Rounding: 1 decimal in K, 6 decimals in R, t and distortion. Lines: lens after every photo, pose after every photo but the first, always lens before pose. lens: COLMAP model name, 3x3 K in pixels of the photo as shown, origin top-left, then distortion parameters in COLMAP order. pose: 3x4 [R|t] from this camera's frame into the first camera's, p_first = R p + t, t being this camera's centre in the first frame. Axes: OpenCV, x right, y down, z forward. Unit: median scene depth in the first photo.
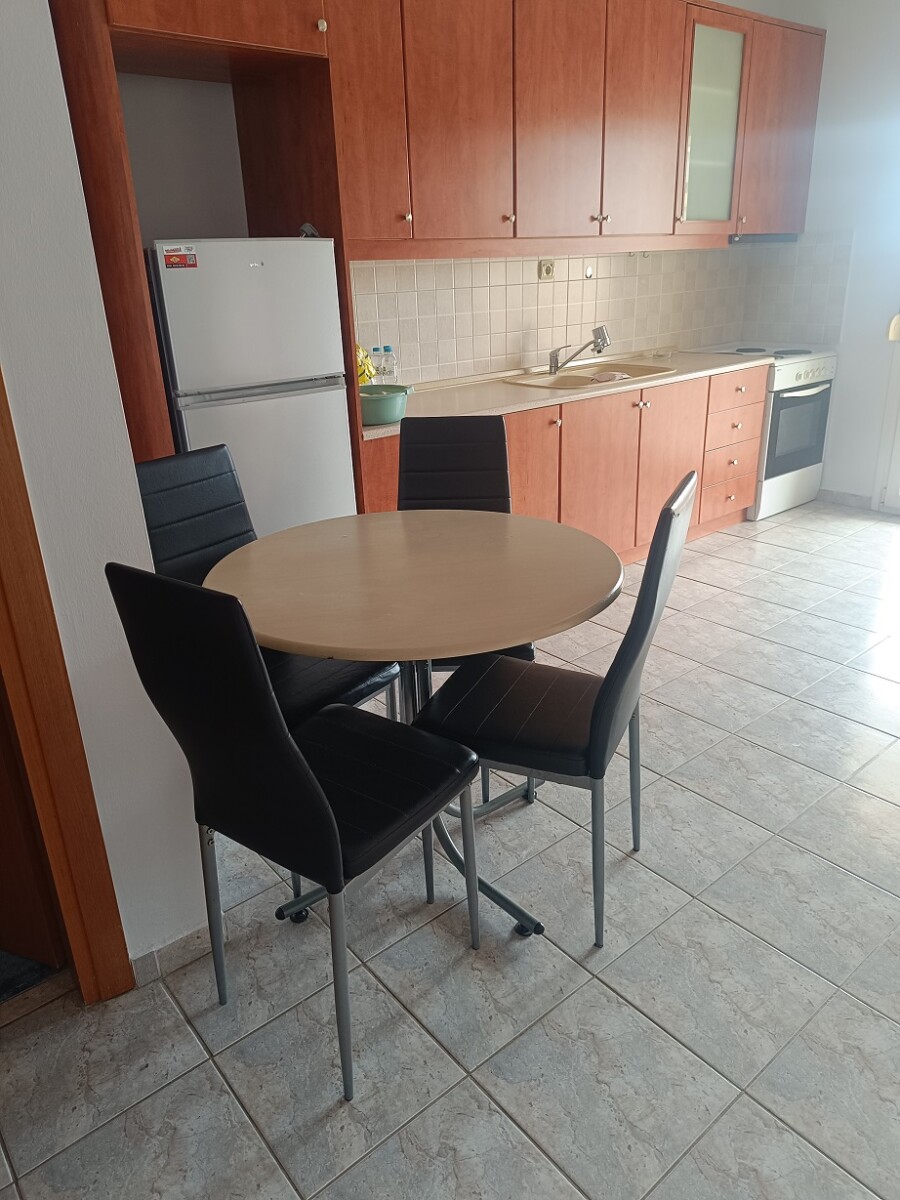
lens RADIAL K [[826.7, 0, 456.9], [0, 826.7, 606.1], [0, 0, 1]] dist [0.024299, -0.036078]
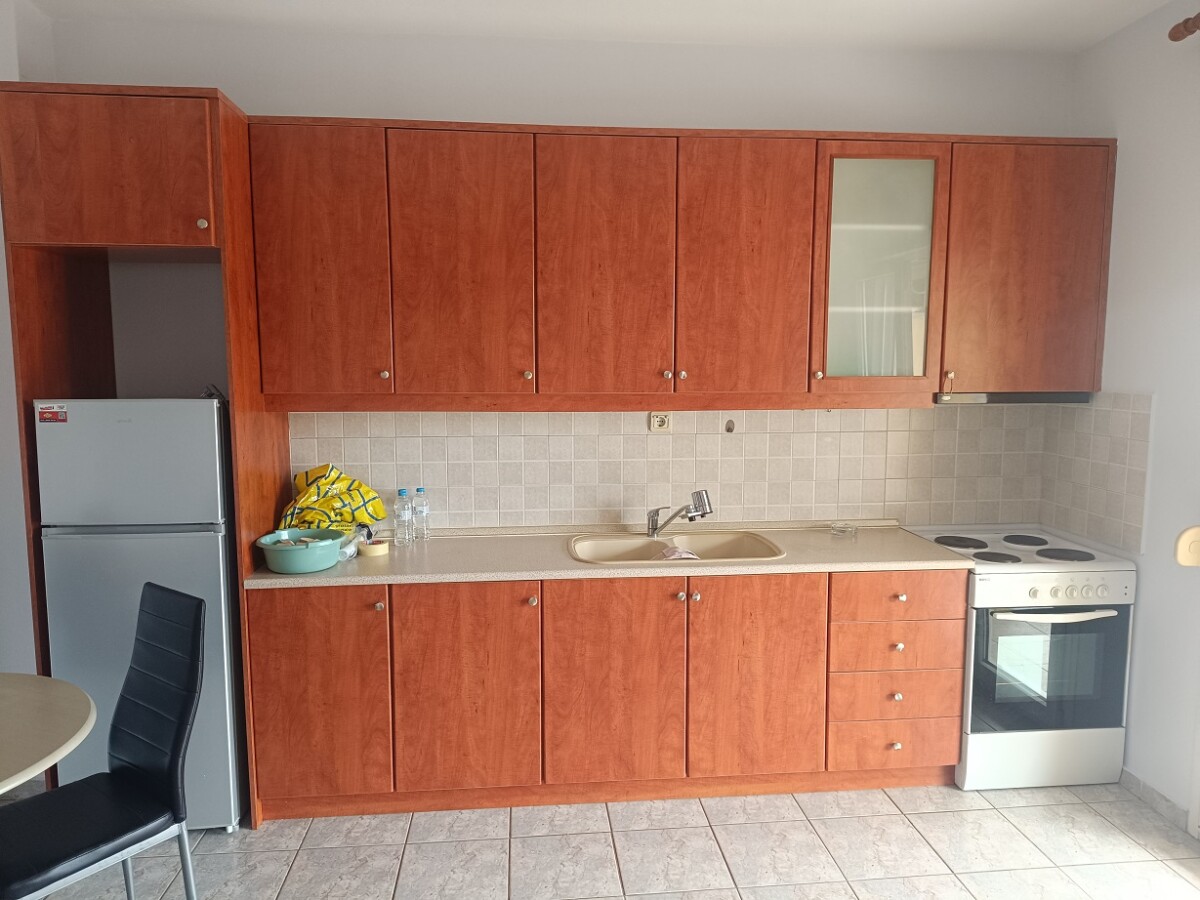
lens RADIAL K [[826.7, 0, 605.7], [0, 826.7, 456.2], [0, 0, 1]] dist [0.024299, -0.036078]
pose [[0.825609, 0.103360, -0.554694, 0.645082], [-0.243064, 0.952337, -0.184322, -0.229340], [0.509204, 0.287004, 0.811381, 0.319933]]
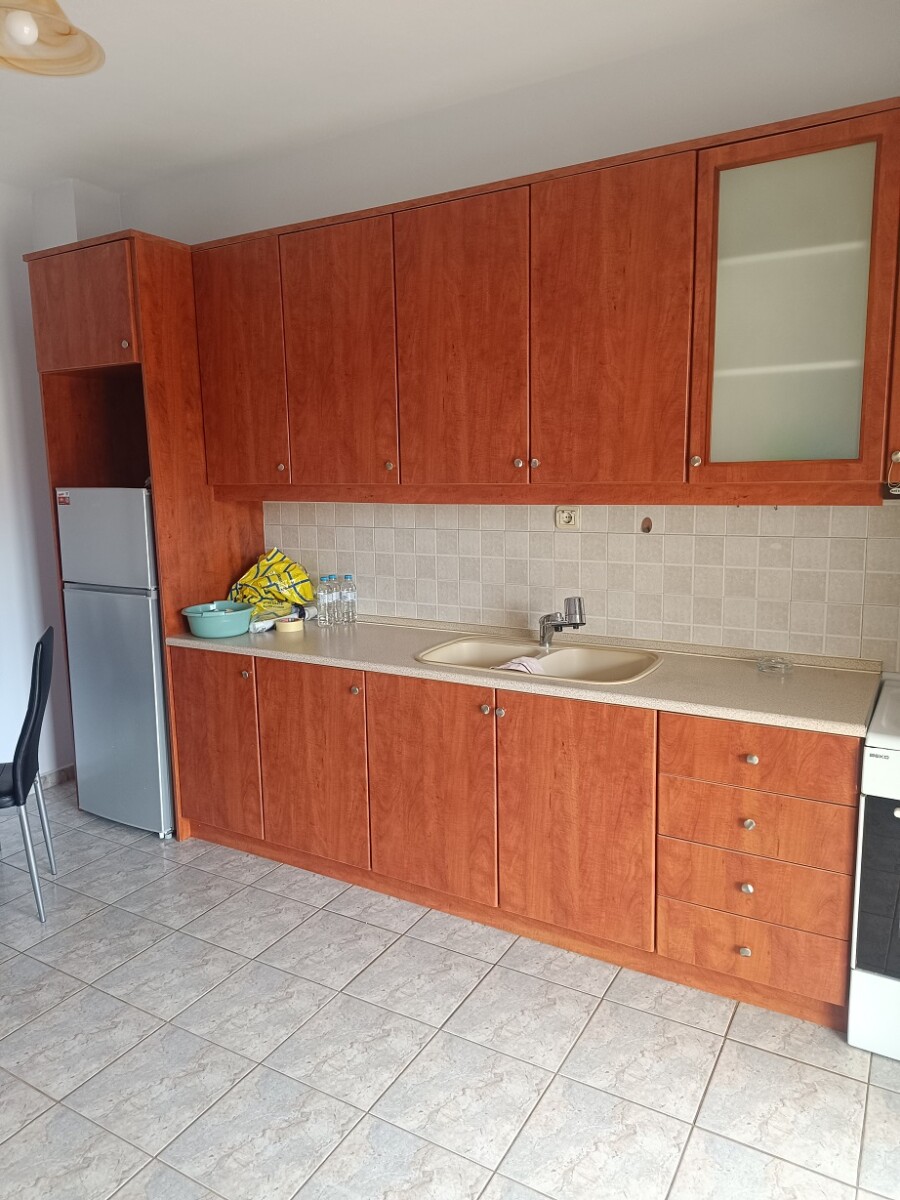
lens RADIAL K [[826.7, 0, 441.5], [0, 826.7, 601.0], [0, 0, 1]] dist [0.024299, -0.036078]
pose [[0.332669, 0.185353, -0.924649, 0.935974], [-0.352171, 0.933977, 0.060520, -0.396744], [0.874818, 0.305502, 0.375981, 0.741191]]
